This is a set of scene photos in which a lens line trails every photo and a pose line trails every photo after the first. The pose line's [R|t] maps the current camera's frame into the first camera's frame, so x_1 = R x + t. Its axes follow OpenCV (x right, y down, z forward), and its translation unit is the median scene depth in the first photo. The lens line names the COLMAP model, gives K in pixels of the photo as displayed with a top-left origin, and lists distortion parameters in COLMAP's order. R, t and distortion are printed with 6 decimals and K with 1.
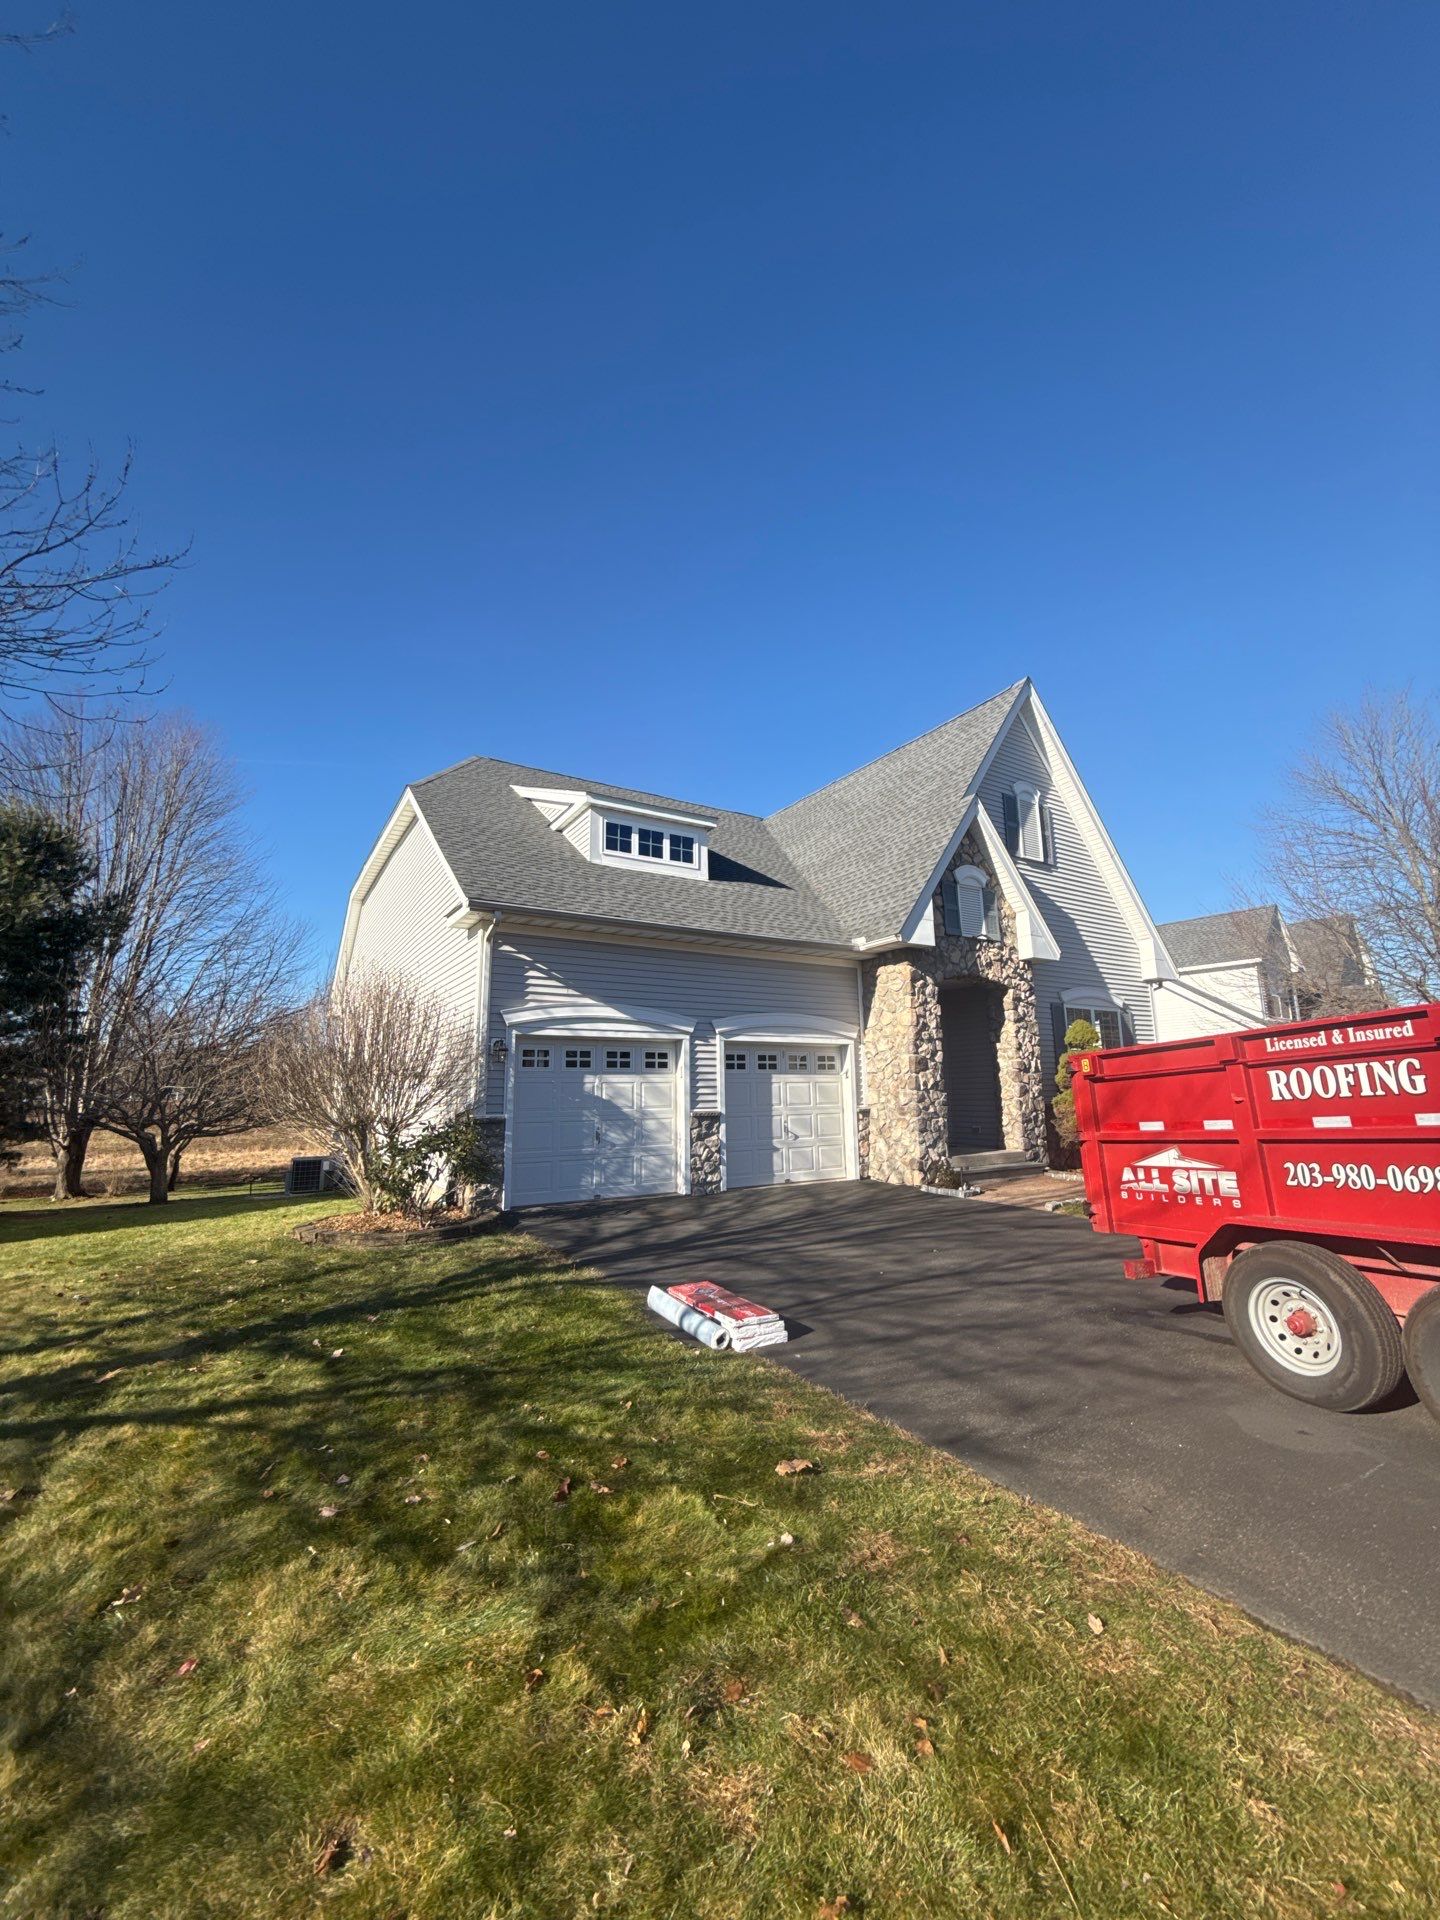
lens RADIAL K [[762.0, 0, 720.0], [0, 762.0, 960.0], [0, 0, 1]] dist [0.001107, 0.000010]
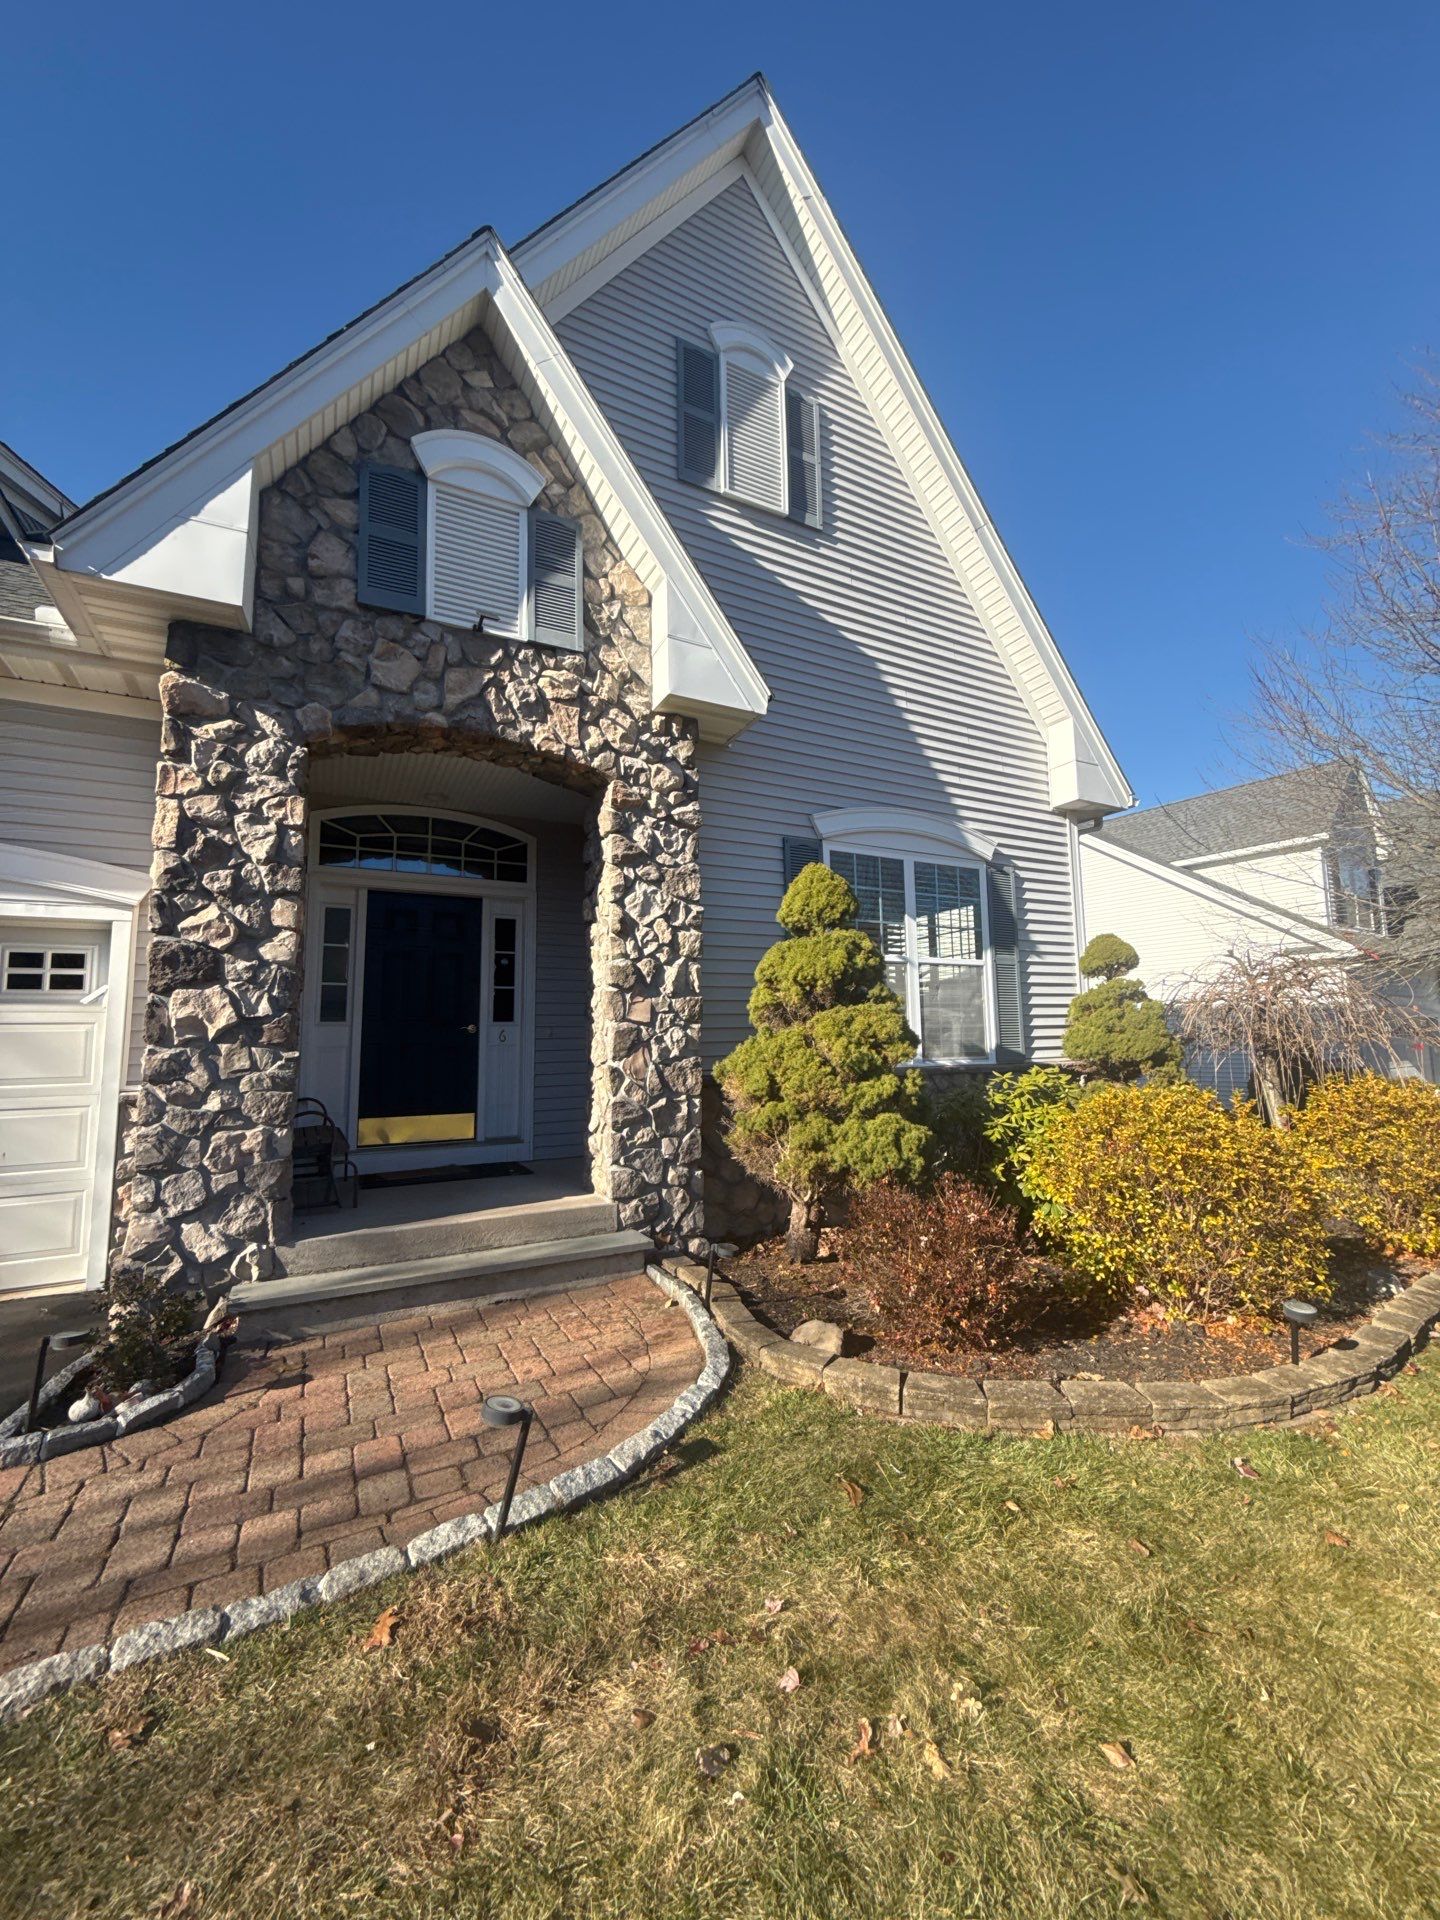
lens RADIAL K [[762.0, 0, 720.0], [0, 762.0, 960.0], [0, 0, 1]] dist [0.001107, 0.000010]
pose [[0.997800, -0.011930, -0.065218, 0.498075], [0.016357, 0.997567, 0.067765, 0.112159], [0.064251, -0.068683, 0.995567, 0.667656]]
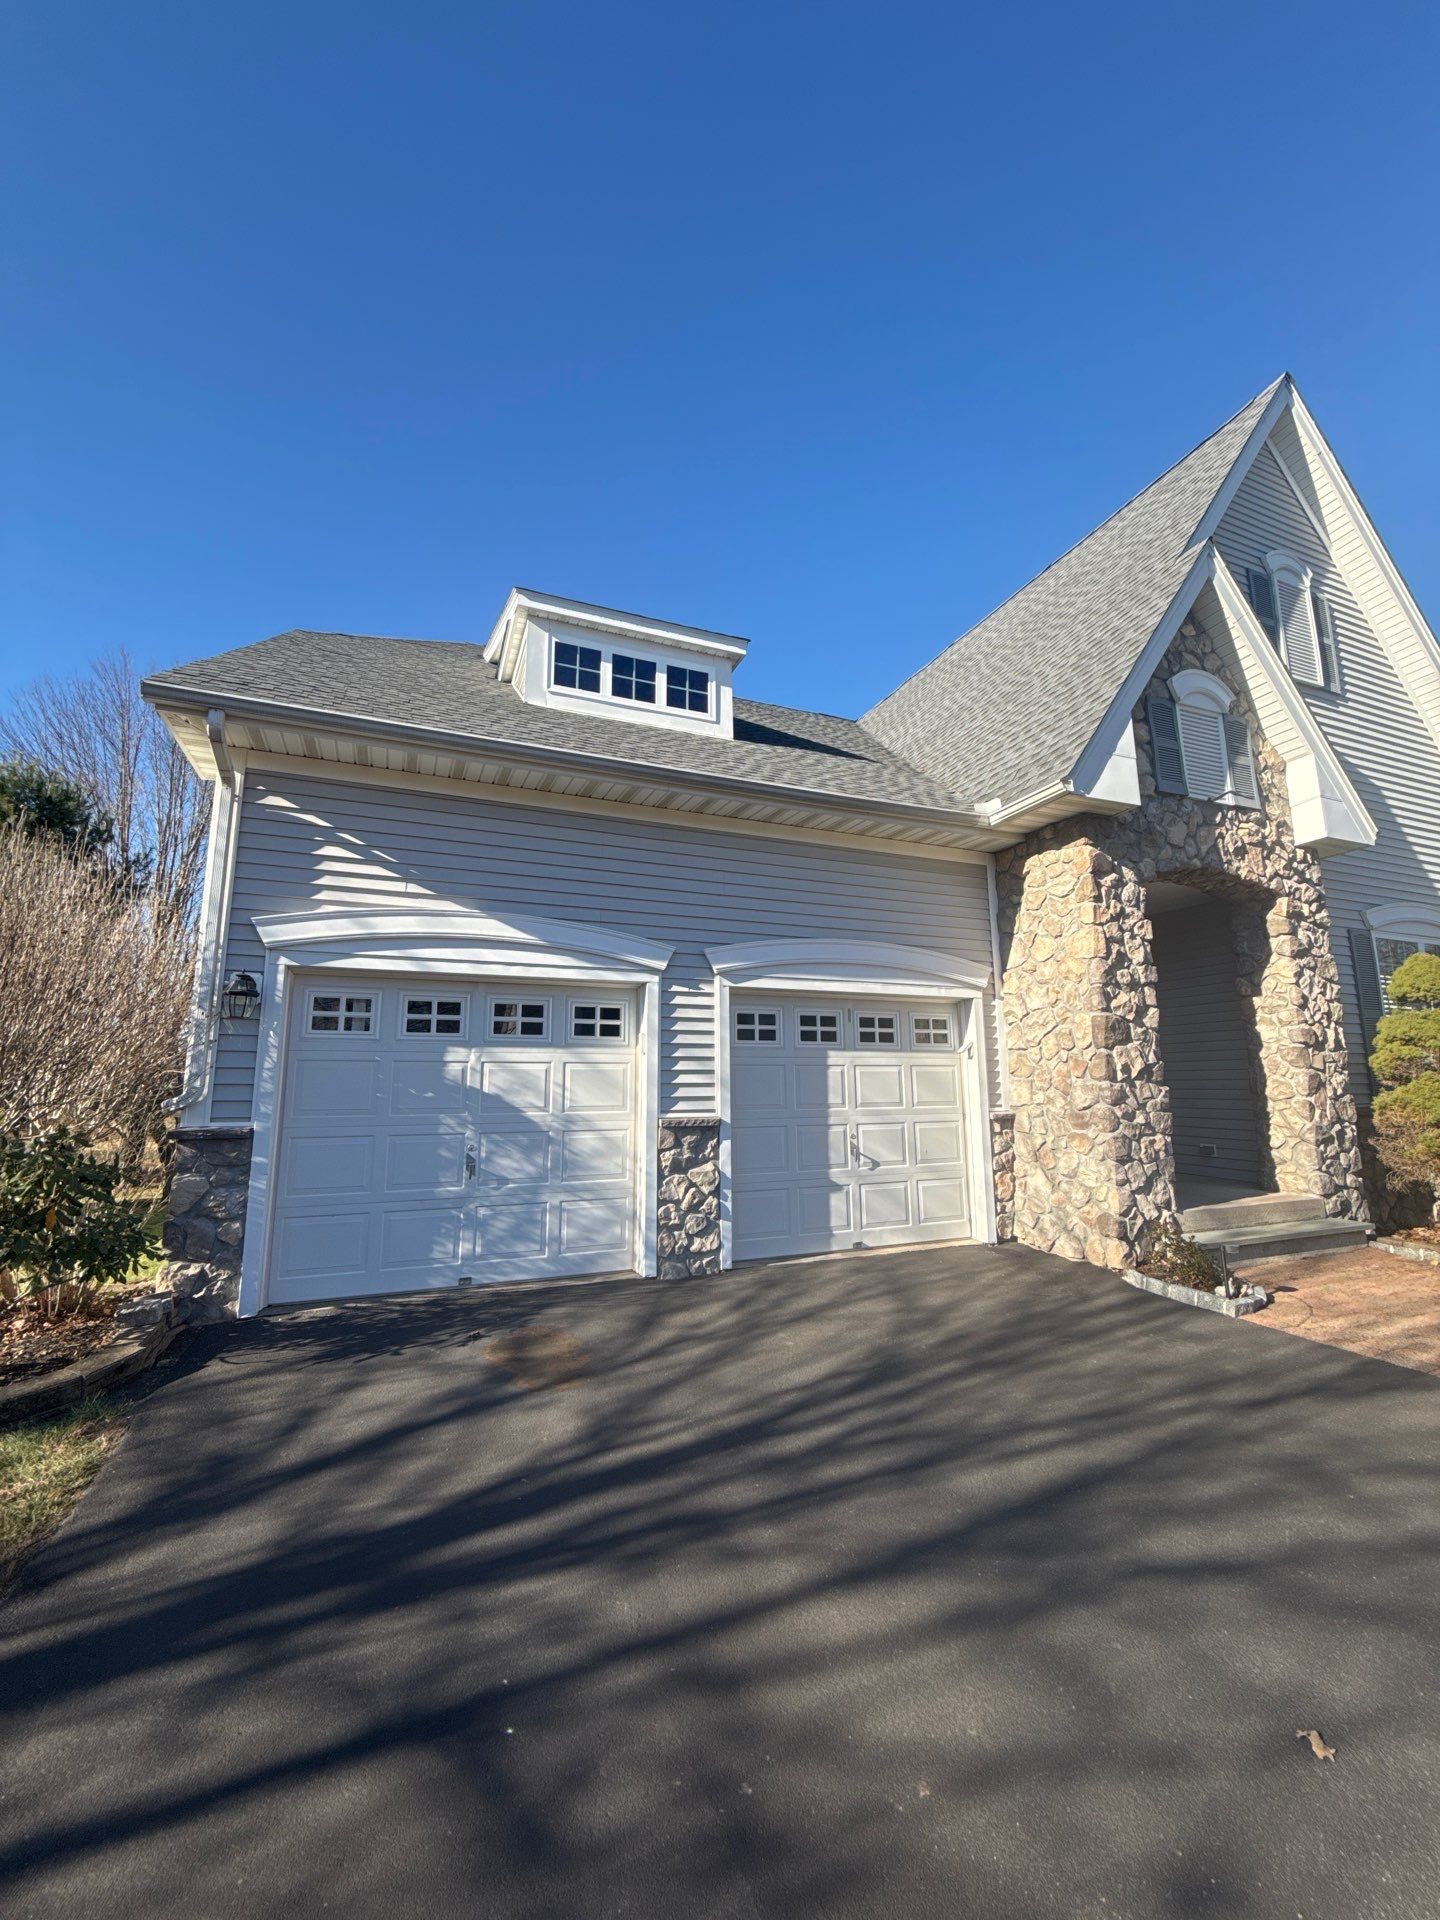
lens RADIAL K [[762.0, 0, 720.0], [0, 762.0, 960.0], [0, 0, 1]] dist [0.001107, 0.000010]
pose [[0.985746, -0.018923, -0.167173, 0.082334], [0.021066, 0.999717, 0.011056, 0.074379], [0.166917, -0.014420, 0.985866, 0.429143]]
